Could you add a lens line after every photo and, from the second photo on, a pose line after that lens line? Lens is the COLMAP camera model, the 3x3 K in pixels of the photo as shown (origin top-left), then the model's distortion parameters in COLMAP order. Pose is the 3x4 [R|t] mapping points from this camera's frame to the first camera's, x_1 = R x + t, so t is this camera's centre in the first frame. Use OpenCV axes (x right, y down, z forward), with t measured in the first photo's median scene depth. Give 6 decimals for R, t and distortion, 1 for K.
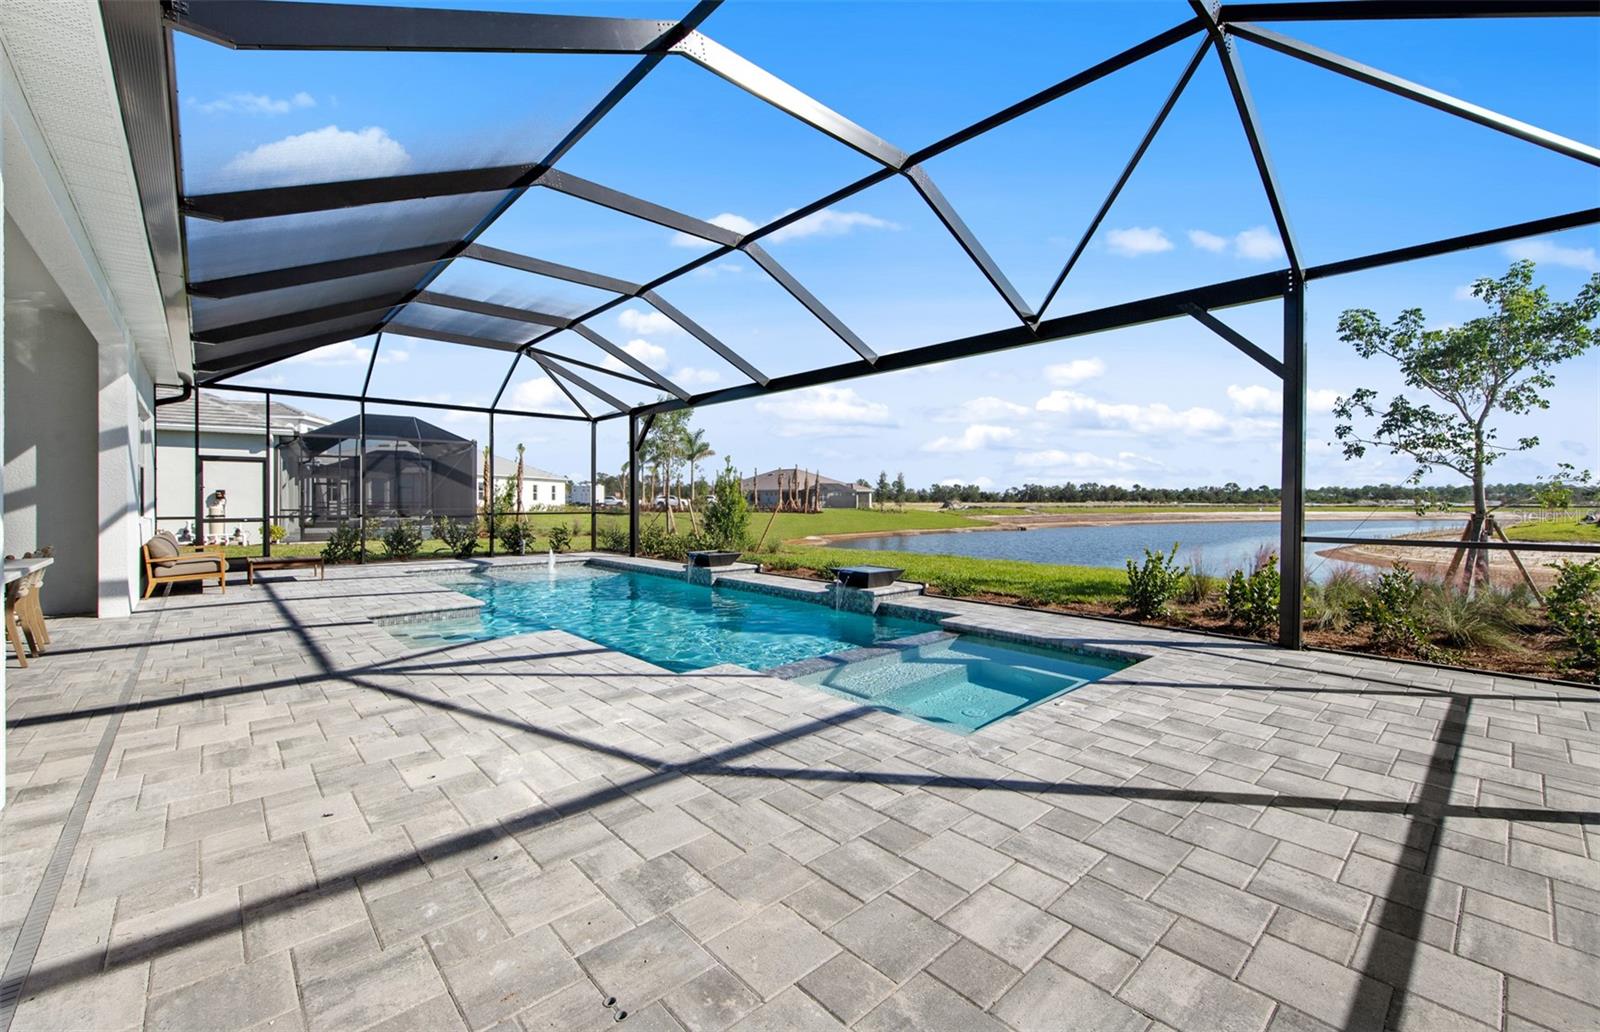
lens RADIAL K [[651.7, 0, 801.6], [0, 651.7, 506.0], [0, 0, 1]] dist [0.005313, -0.004378]
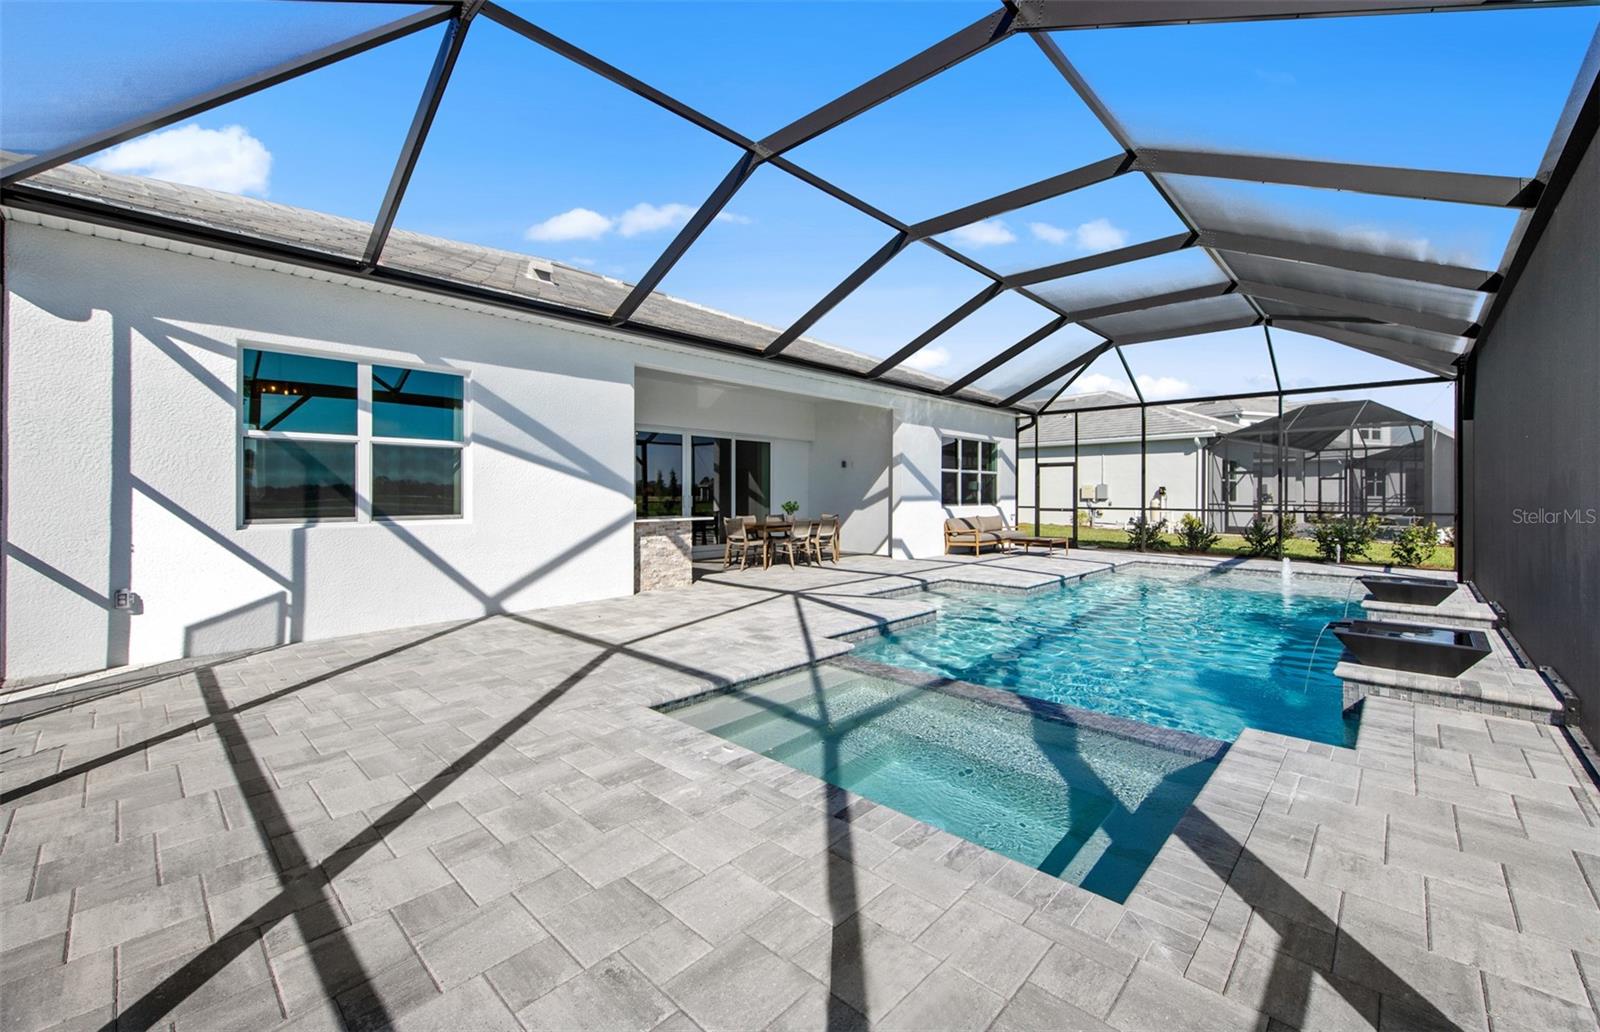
lens RADIAL K [[651.7, 0, 811.2], [0, 651.7, 490.6], [0, 0, 1]] dist [0.005313, -0.004378]
pose [[0.076776, -0.002660, -0.997045, 1.675740], [-0.014070, 0.999894, -0.003751, -0.020641], [0.996949, 0.014316, 0.076731, 1.438658]]
